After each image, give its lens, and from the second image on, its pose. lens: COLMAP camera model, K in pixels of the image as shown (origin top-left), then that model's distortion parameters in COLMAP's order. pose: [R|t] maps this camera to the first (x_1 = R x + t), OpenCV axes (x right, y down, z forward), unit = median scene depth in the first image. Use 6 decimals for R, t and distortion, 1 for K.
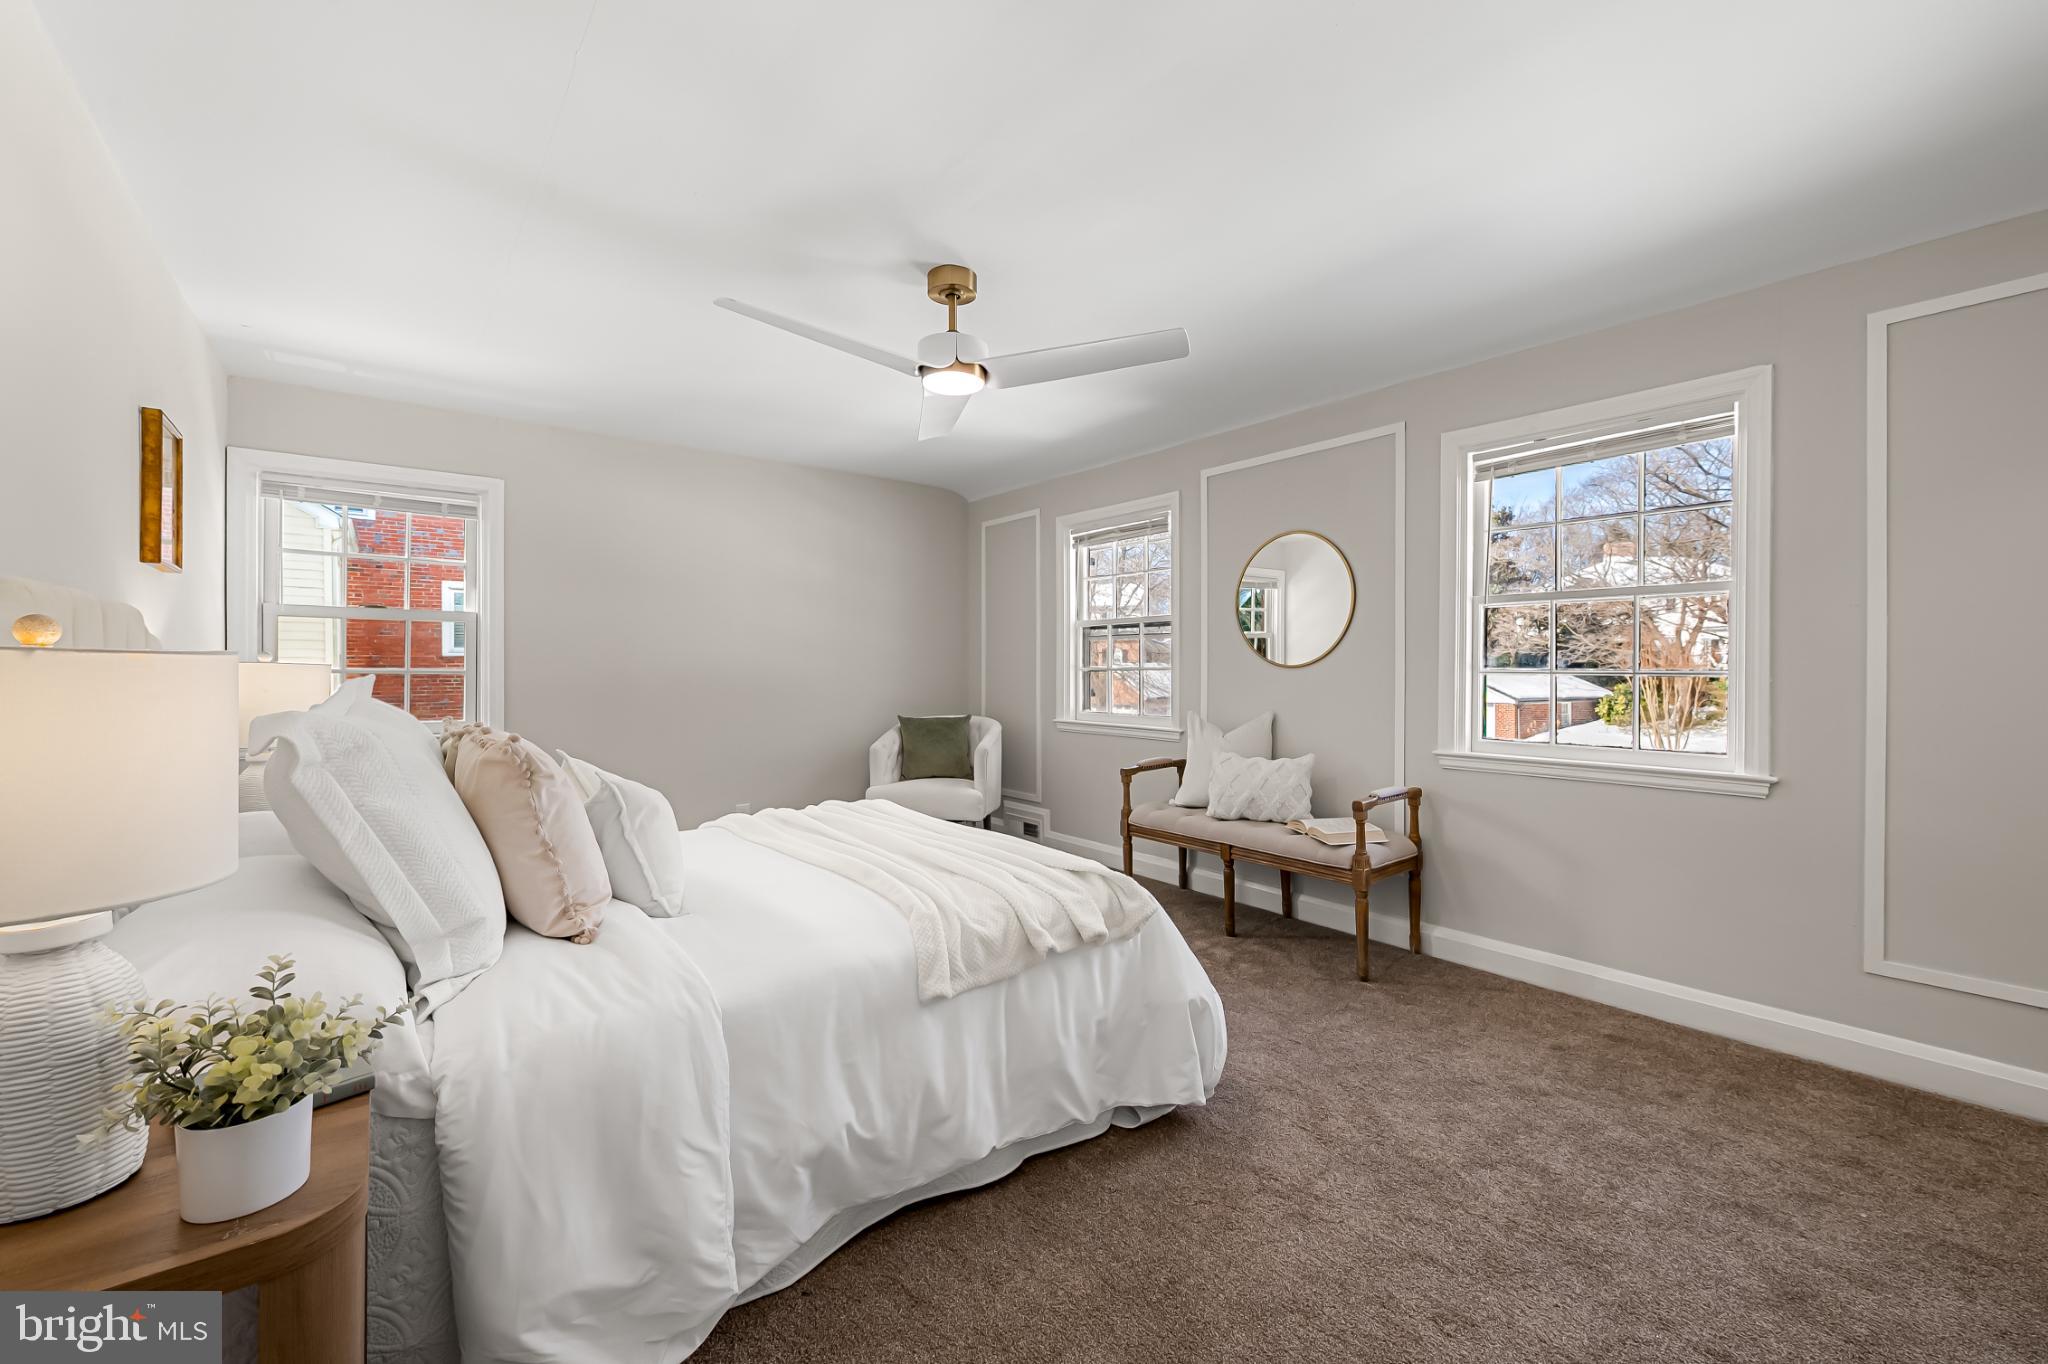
lens RADIAL K [[812.2, 0, 1029.2], [0, 812.2, 679.1], [0, 0, 1]] dist [-0.001150, -0.001033]
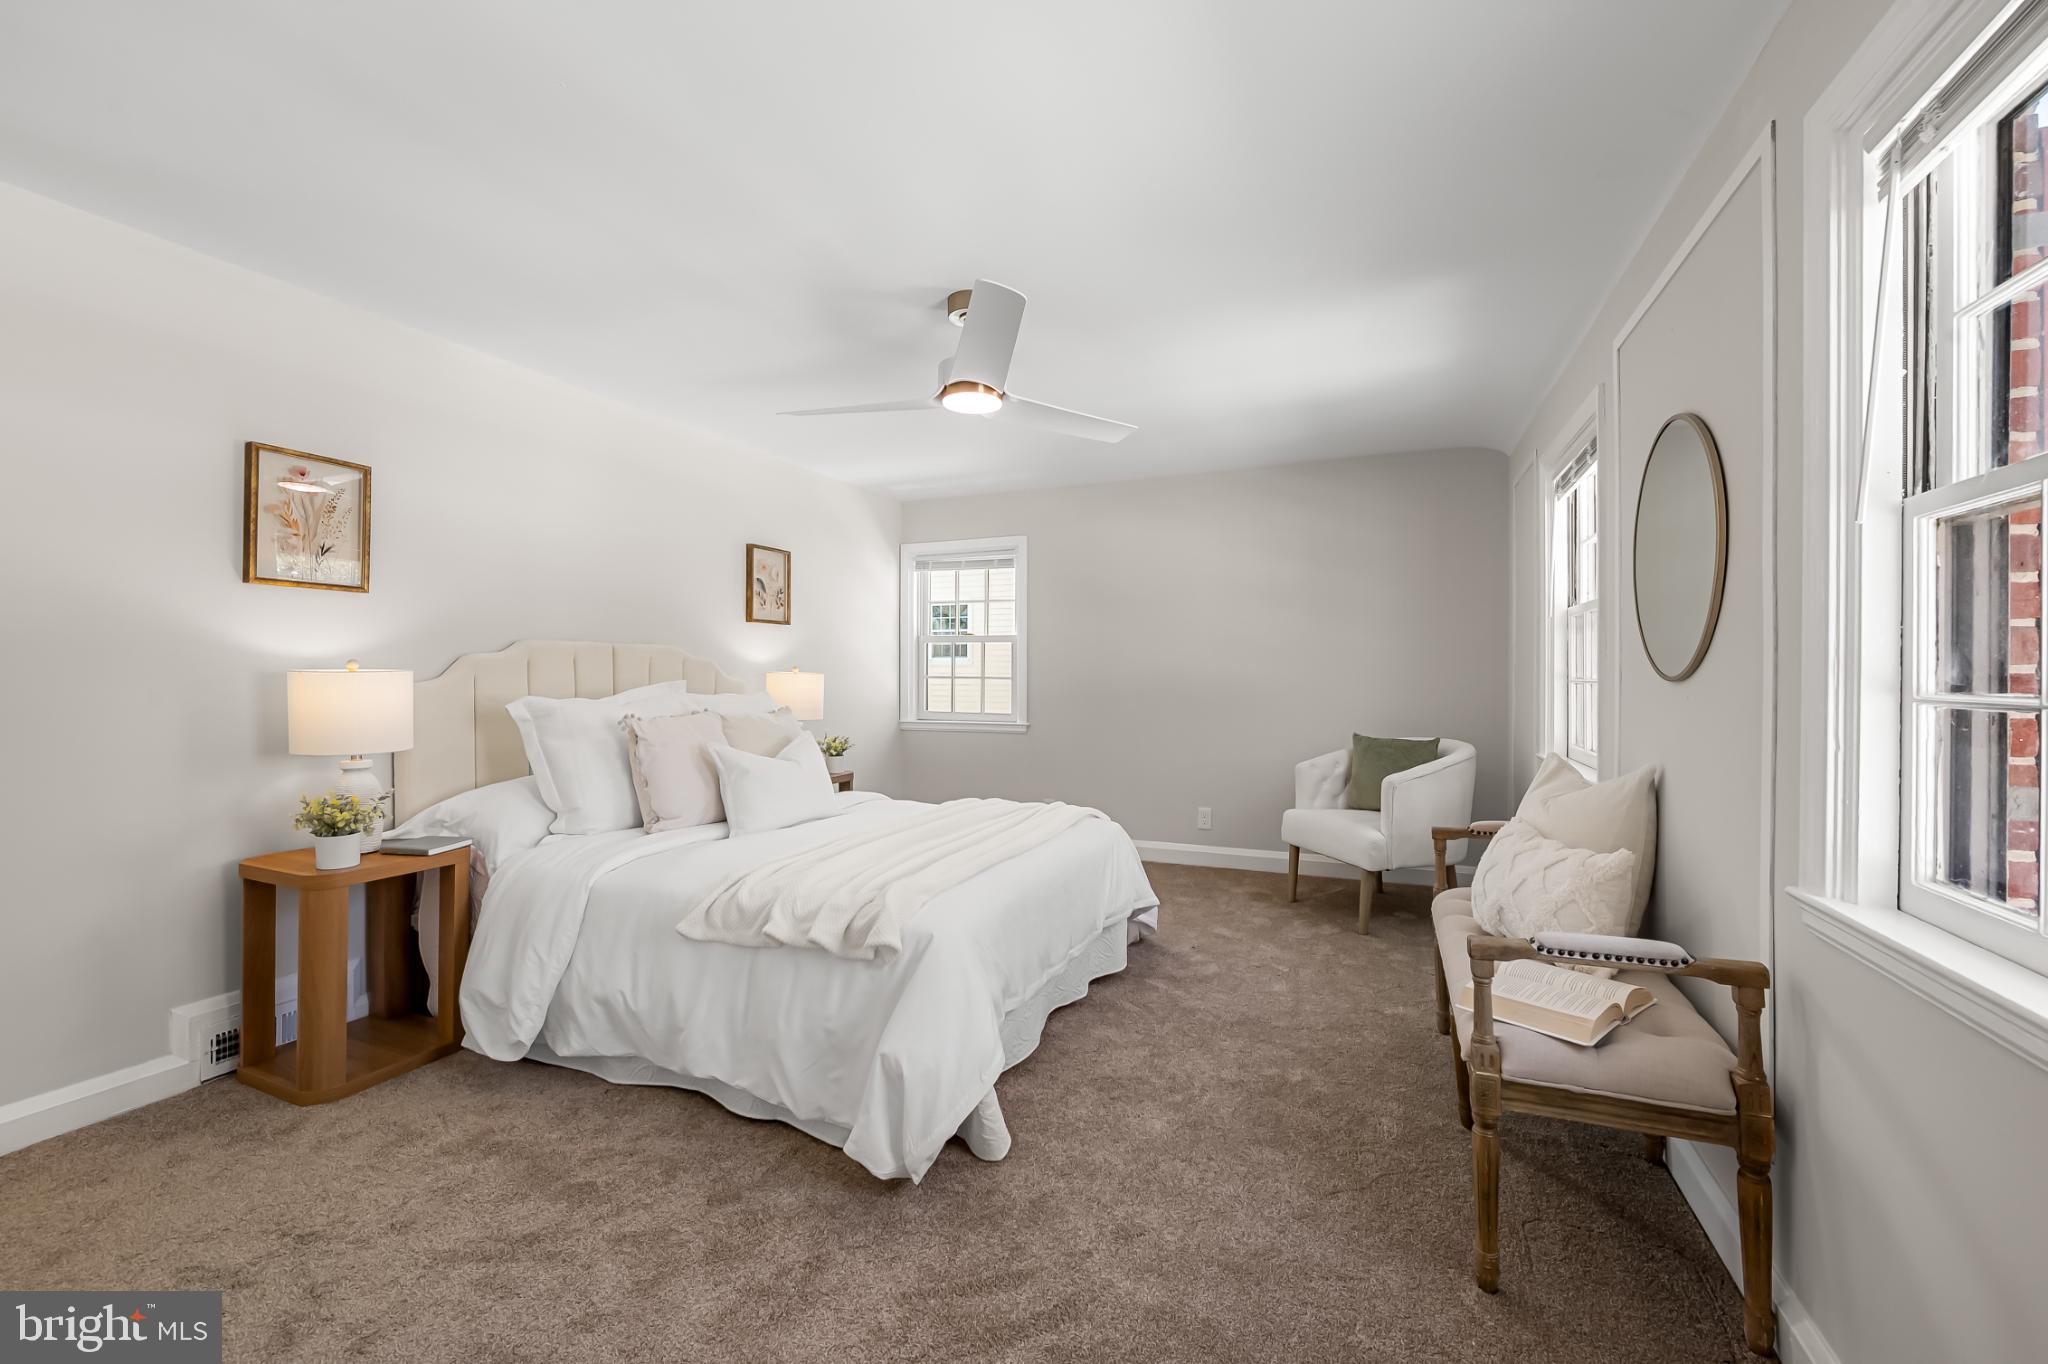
lens RADIAL K [[812.2, 0, 1024.1], [0, 812.2, 680.6], [0, 0, 1]] dist [-0.001150, -0.001033]
pose [[0.477803, 0.010277, -0.878407, 1.177467], [-0.015497, 0.999875, 0.003269, -0.022684], [0.878330, 0.012051, 0.477902, 0.786295]]
